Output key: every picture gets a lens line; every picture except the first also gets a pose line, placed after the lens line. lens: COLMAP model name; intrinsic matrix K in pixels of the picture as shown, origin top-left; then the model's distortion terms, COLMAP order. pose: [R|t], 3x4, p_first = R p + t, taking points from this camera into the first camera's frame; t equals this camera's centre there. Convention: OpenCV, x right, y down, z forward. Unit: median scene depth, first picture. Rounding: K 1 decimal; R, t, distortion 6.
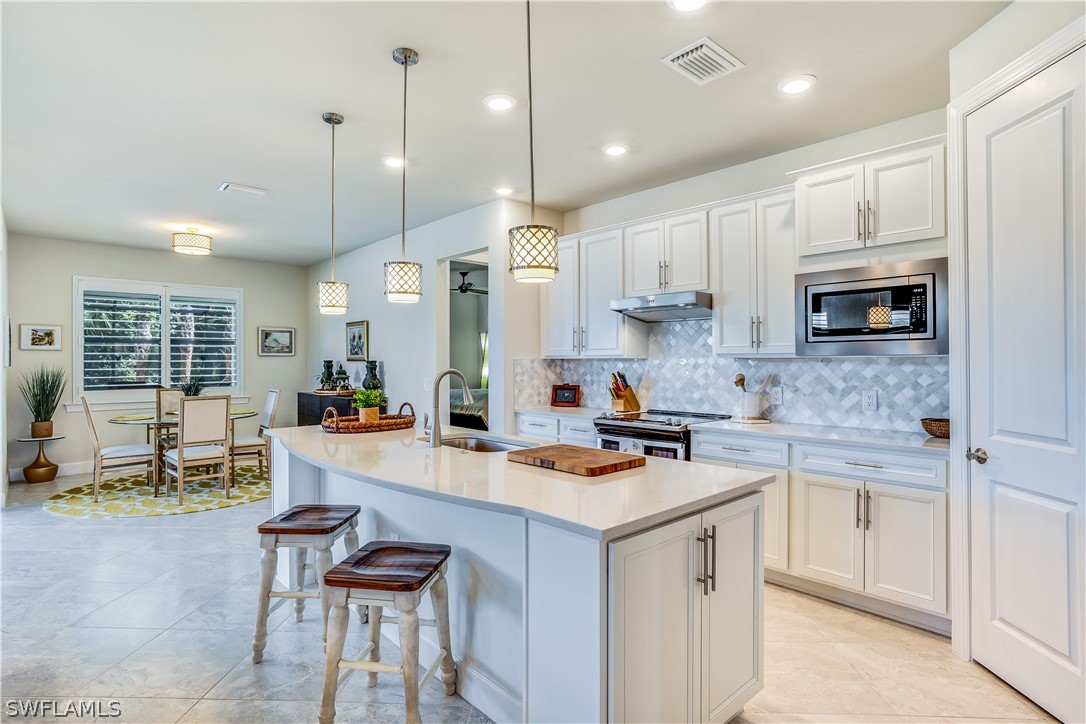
lens RADIAL K [[542.9, 0, 543.0], [0, 542.9, 362.0], [0, 0, 1]] dist [-0.047915, 0.034024]
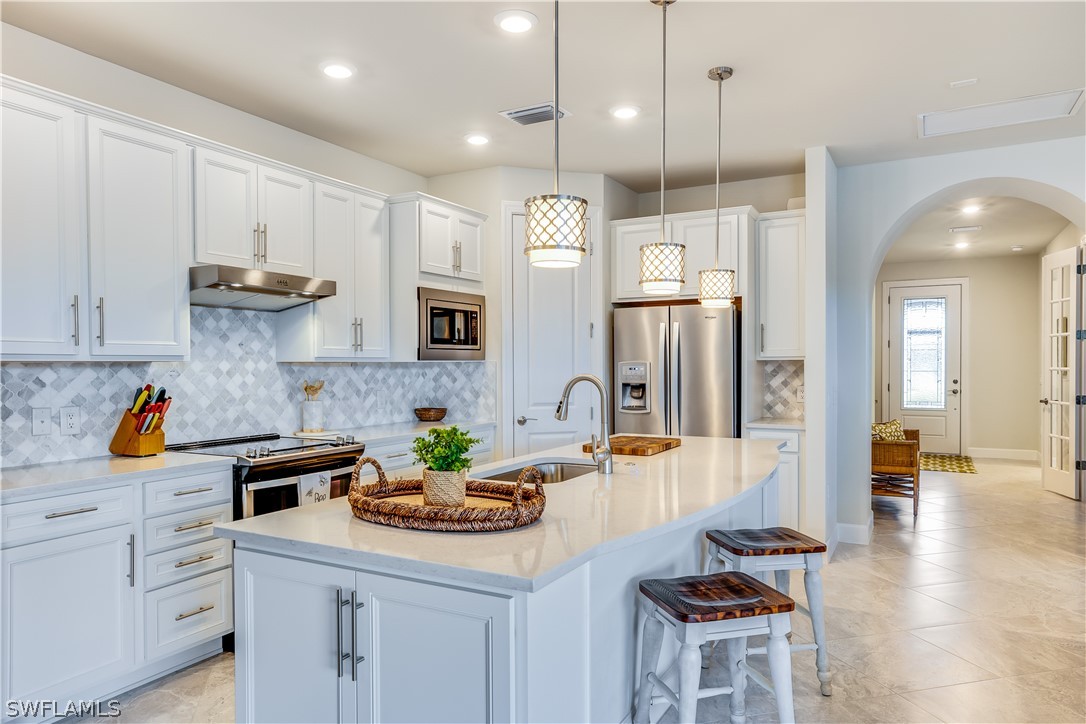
lens RADIAL K [[712.1, 0, 536.9], [0, 712.1, 376.3], [0, 0, 1]] dist [0.005864, 0.005373]
pose [[-0.305471, -0.014847, 0.952085, -0.909228], [0.003923, 0.999850, 0.016851, -0.002157], [-0.952193, 0.008883, -0.305368, 1.112831]]
